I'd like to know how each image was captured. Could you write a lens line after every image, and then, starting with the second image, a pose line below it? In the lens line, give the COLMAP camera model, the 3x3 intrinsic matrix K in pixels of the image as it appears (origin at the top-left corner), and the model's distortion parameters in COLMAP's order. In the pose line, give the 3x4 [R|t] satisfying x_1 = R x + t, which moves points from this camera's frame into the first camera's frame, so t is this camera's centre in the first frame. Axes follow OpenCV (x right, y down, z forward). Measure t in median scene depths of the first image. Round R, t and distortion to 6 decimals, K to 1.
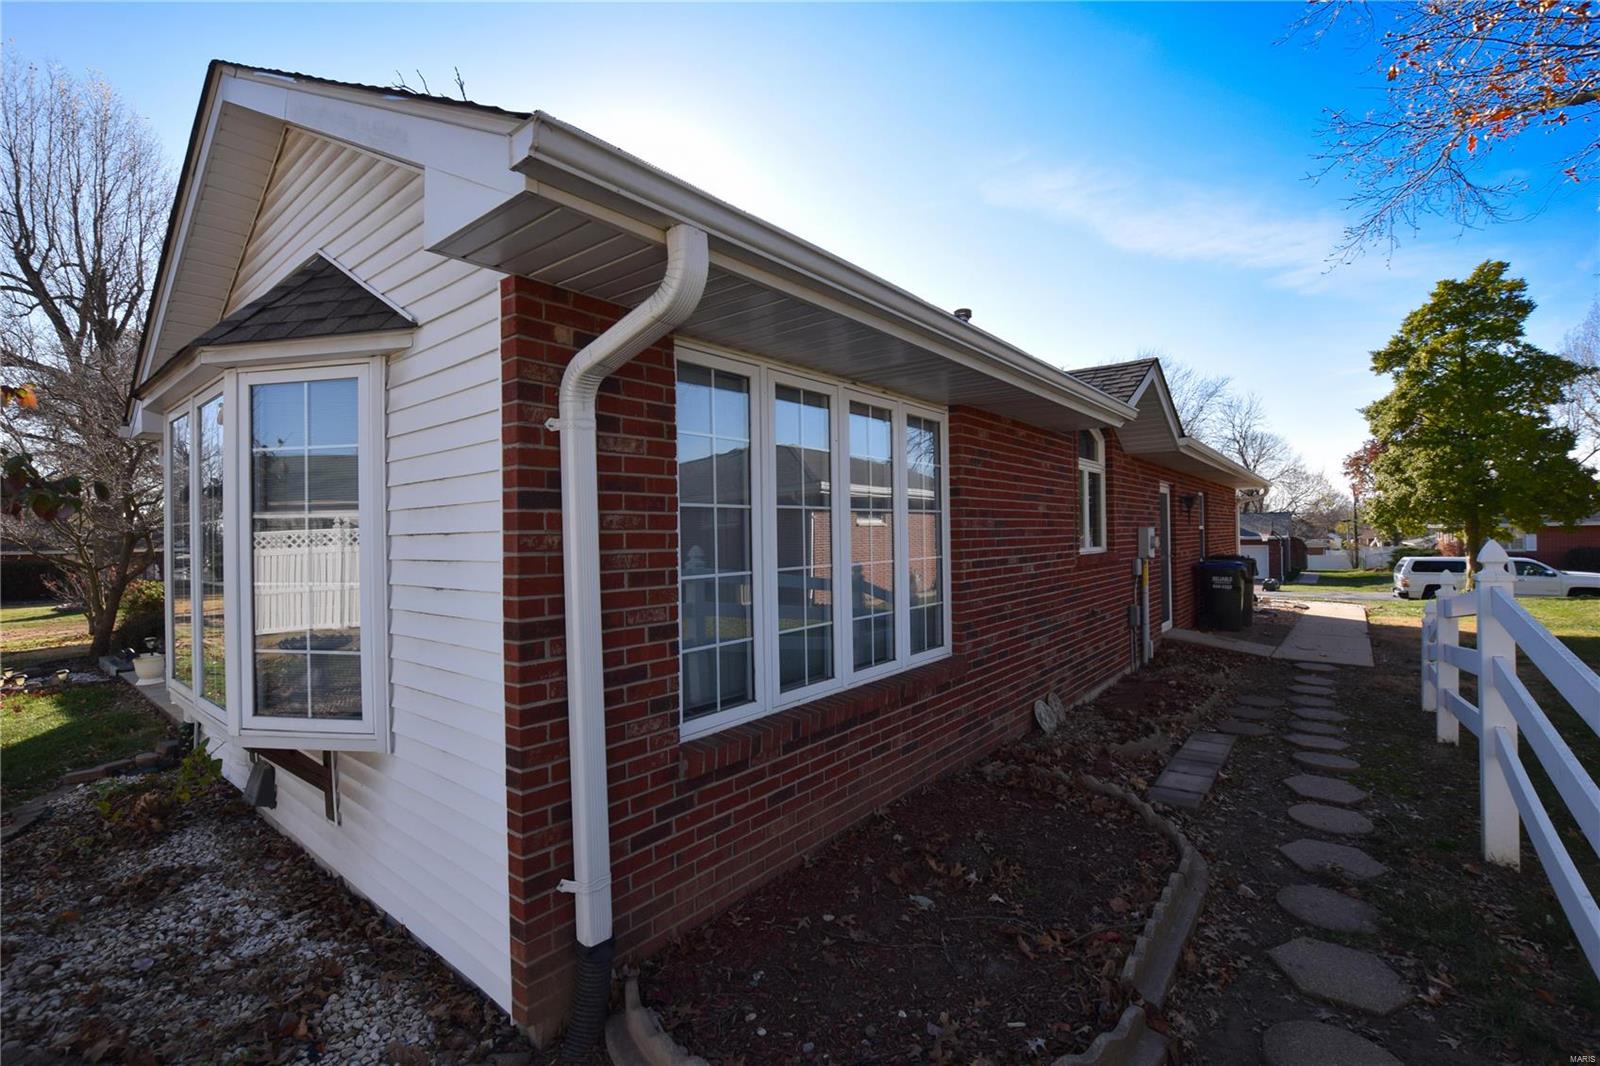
lens RADIAL K [[718.3, 0, 802.0], [0, 718.3, 534.9], [0, 0, 1]] dist [-0.036671, 0.007203]
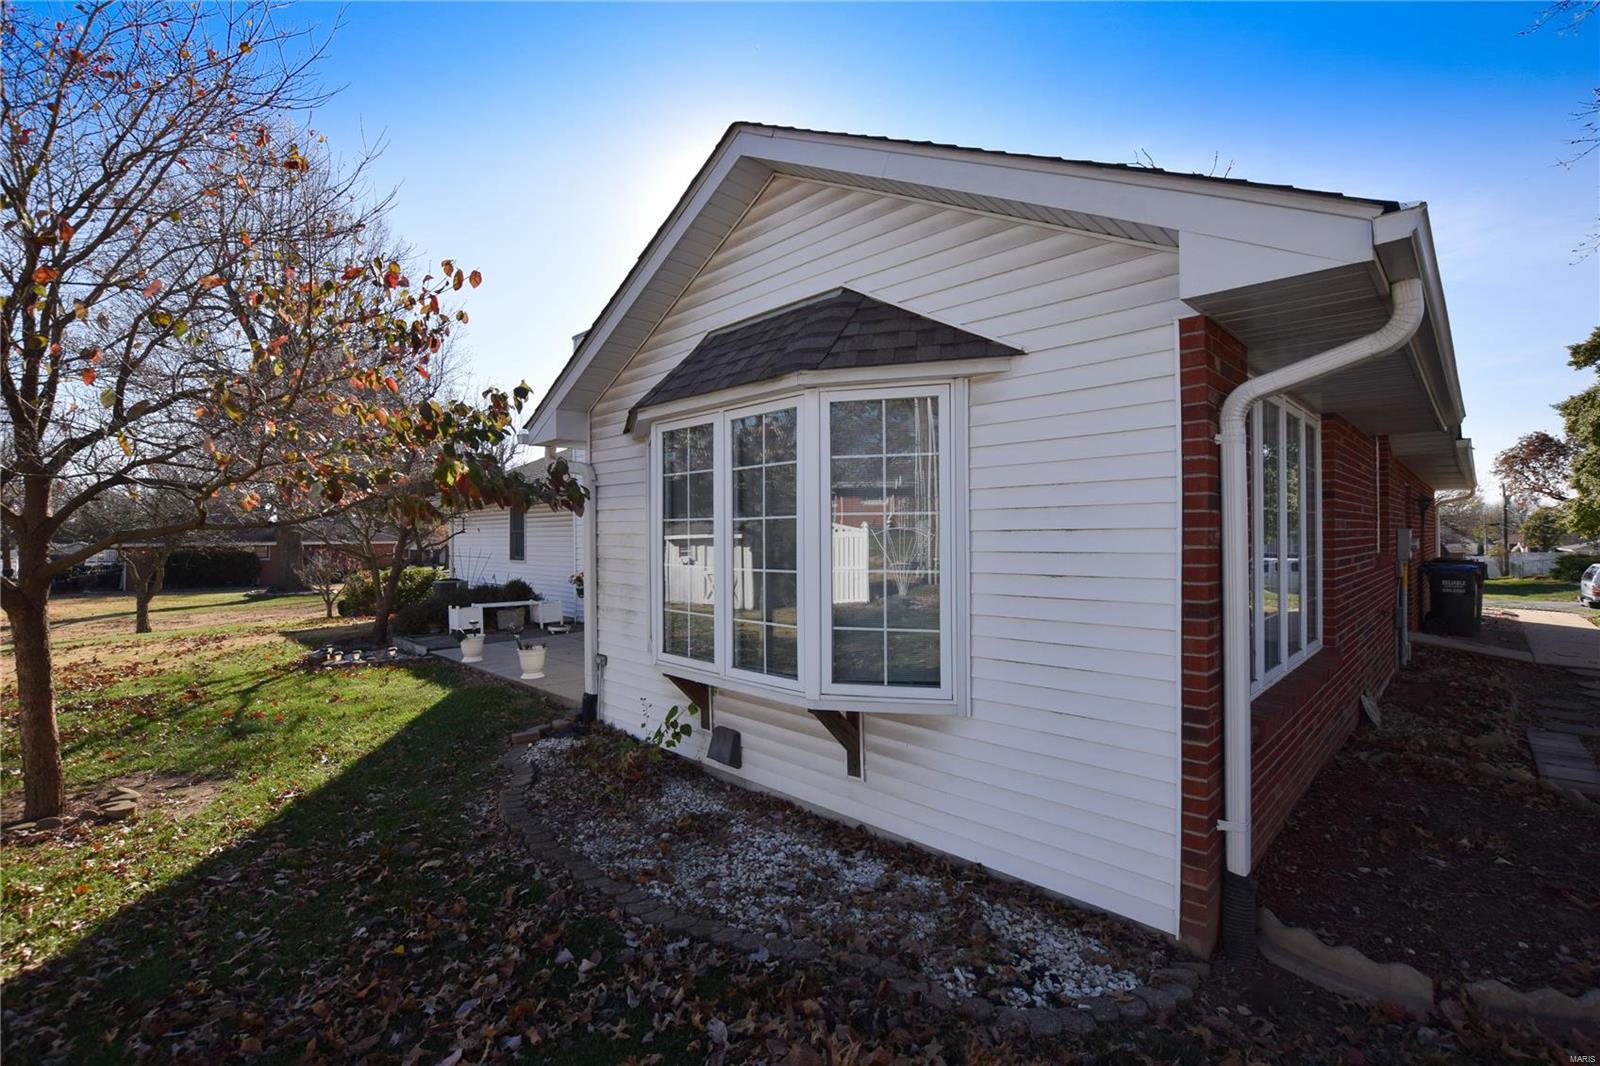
lens RADIAL K [[718.3, 0, 802.0], [0, 718.3, 534.9], [0, 0, 1]] dist [-0.036671, 0.007203]
pose [[0.993988, 0.008853, -0.109127, -0.601508], [-0.008715, 0.999961, 0.001742, 0.006614], [0.109138, -0.000781, 0.994026, -0.171111]]
